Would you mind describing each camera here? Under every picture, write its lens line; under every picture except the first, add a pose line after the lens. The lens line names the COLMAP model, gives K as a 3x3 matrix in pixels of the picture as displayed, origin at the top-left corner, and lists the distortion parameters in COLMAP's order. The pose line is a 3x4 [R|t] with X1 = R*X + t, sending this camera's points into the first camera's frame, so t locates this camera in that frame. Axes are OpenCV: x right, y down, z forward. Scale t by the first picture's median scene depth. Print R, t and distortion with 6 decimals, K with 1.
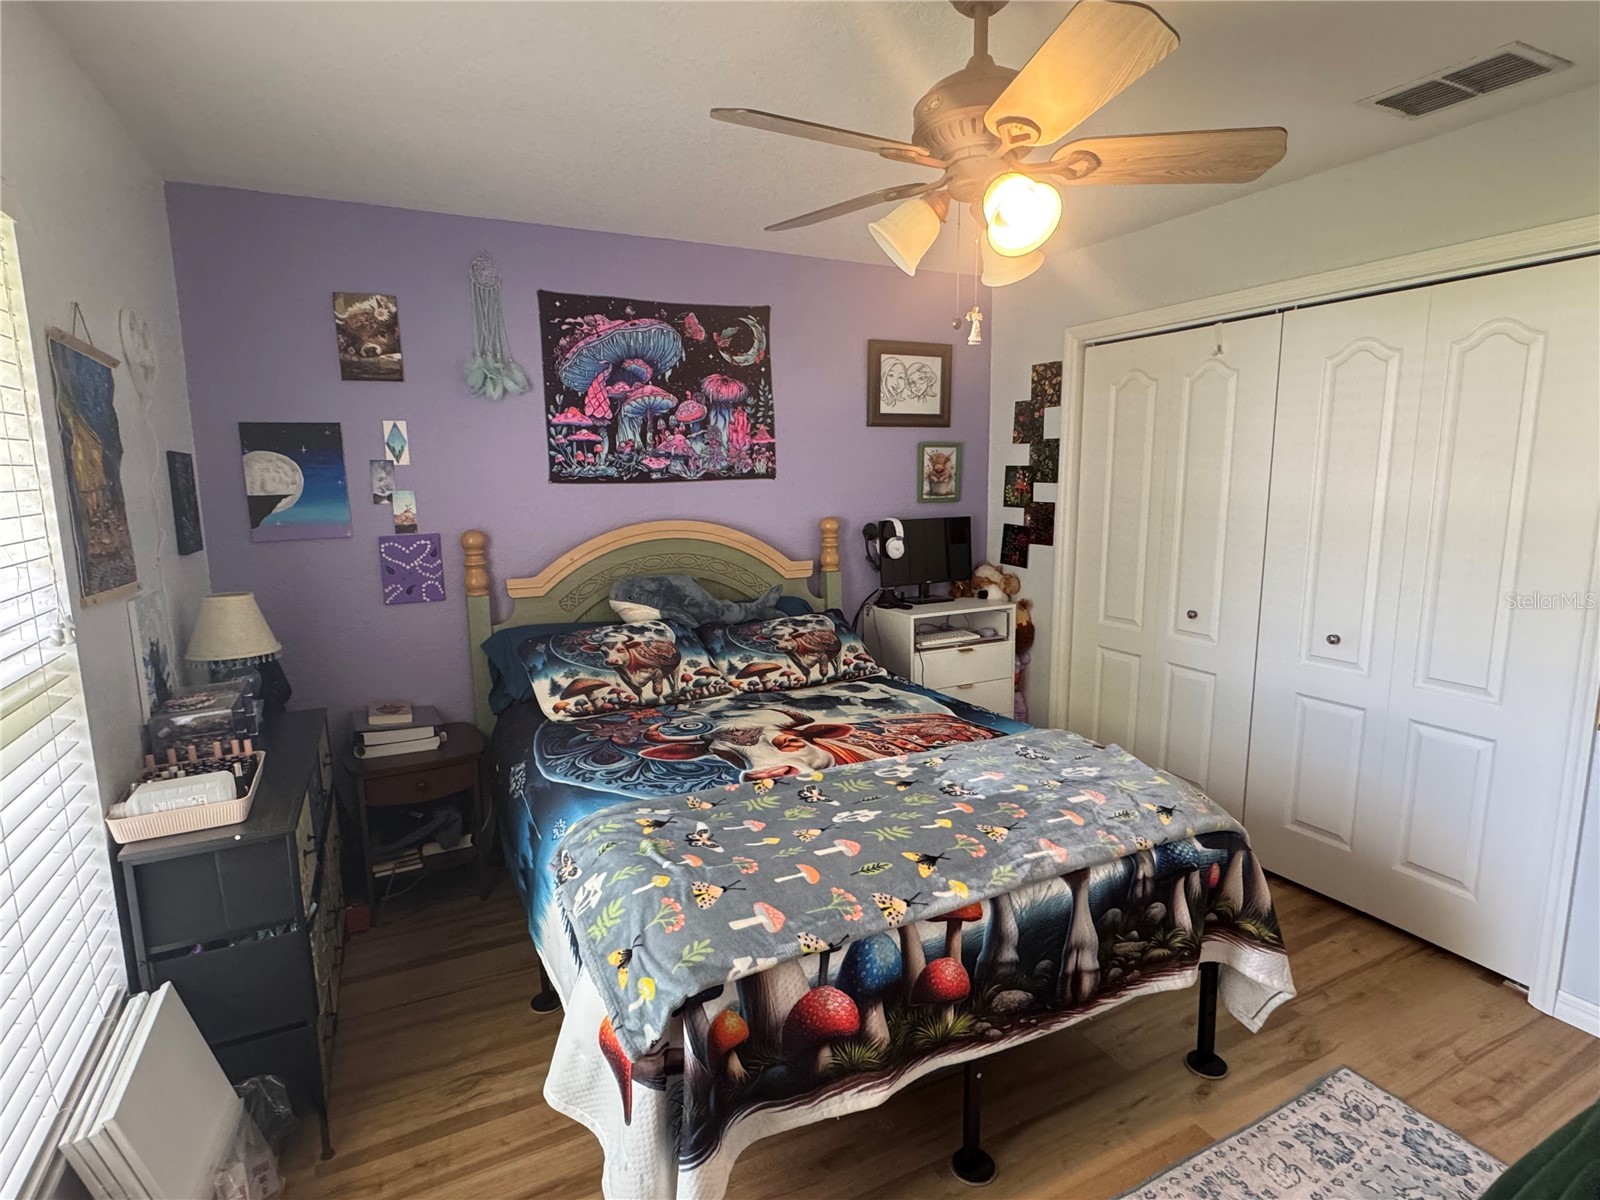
lens RADIAL K [[824.9, 0, 798.6], [0, 824.9, 605.7], [0, 0, 1]] dist [-0.012995, 0.000117]
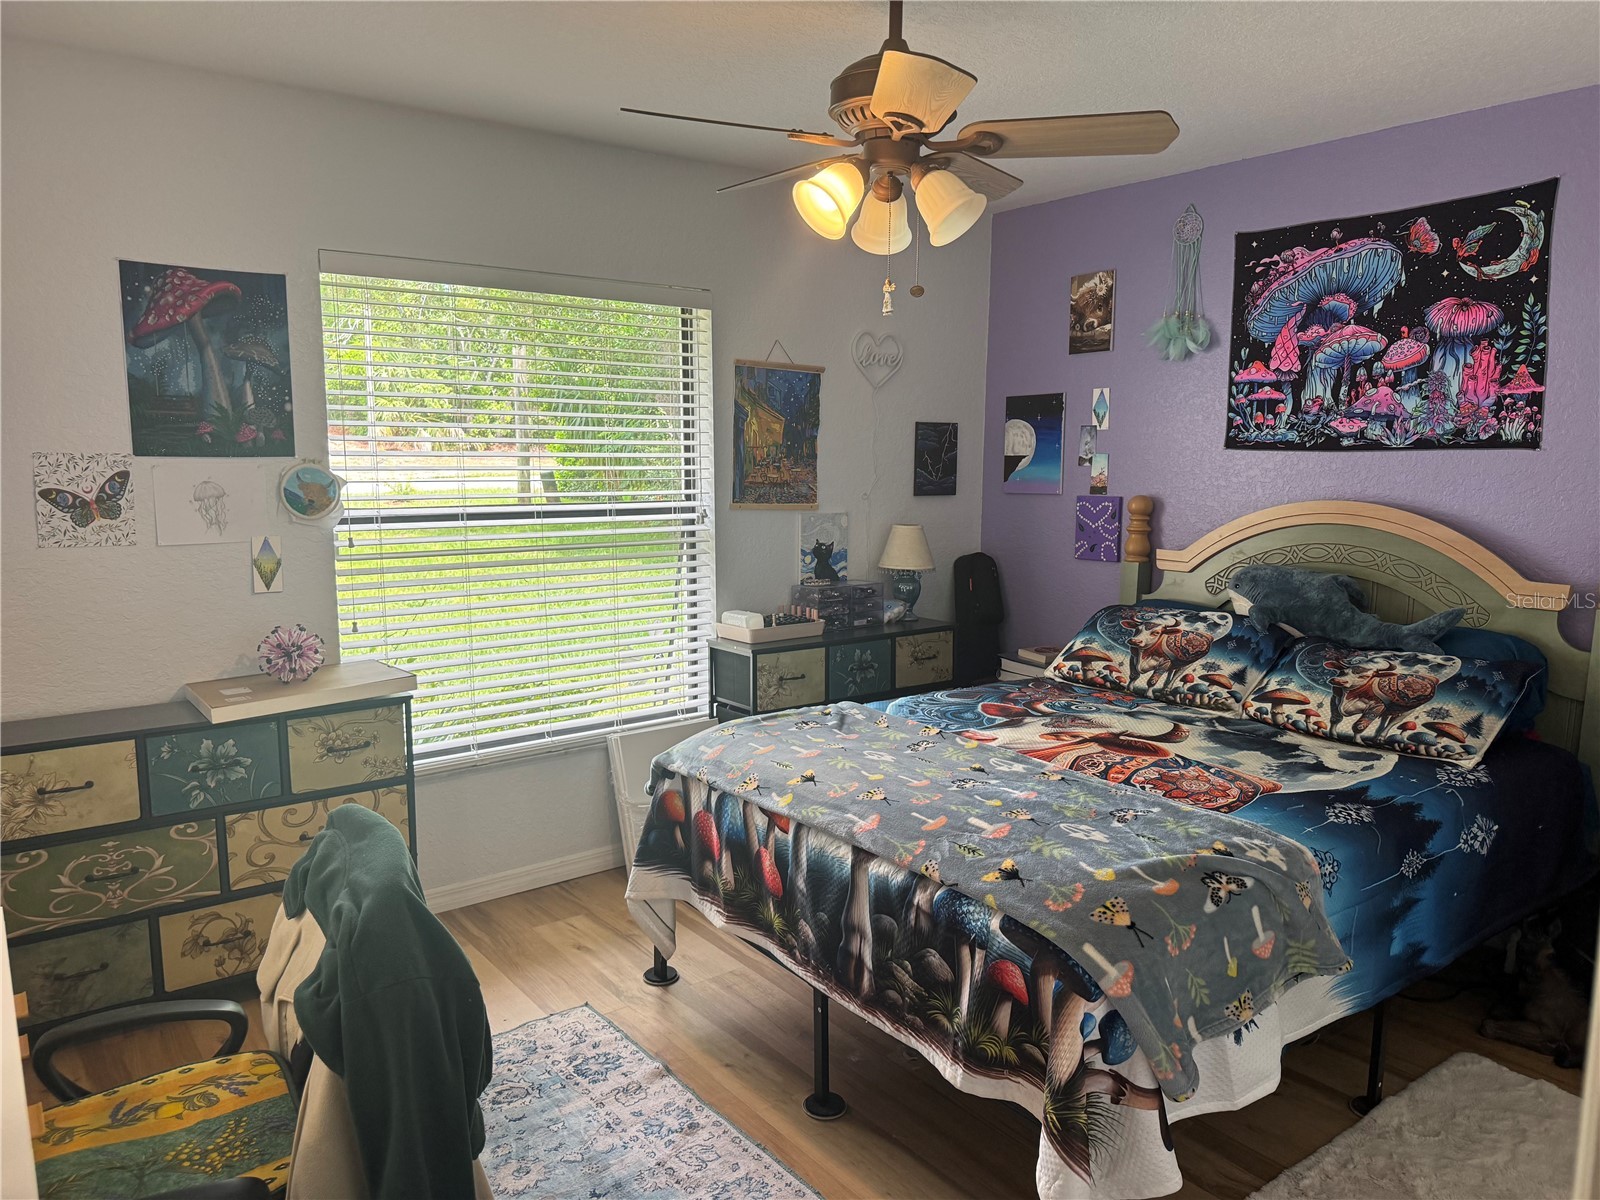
lens RADIAL K [[1126.8, 0, 804.3], [0, 1126.8, 611.1], [0, 0, 1]] dist [0.079810, -0.117874]
pose [[0.184337, 0.153141, -0.970859, 0.835127], [-0.162366, 0.978960, 0.123591, -0.055744], [0.969359, 0.134852, 0.205323, 0.330628]]
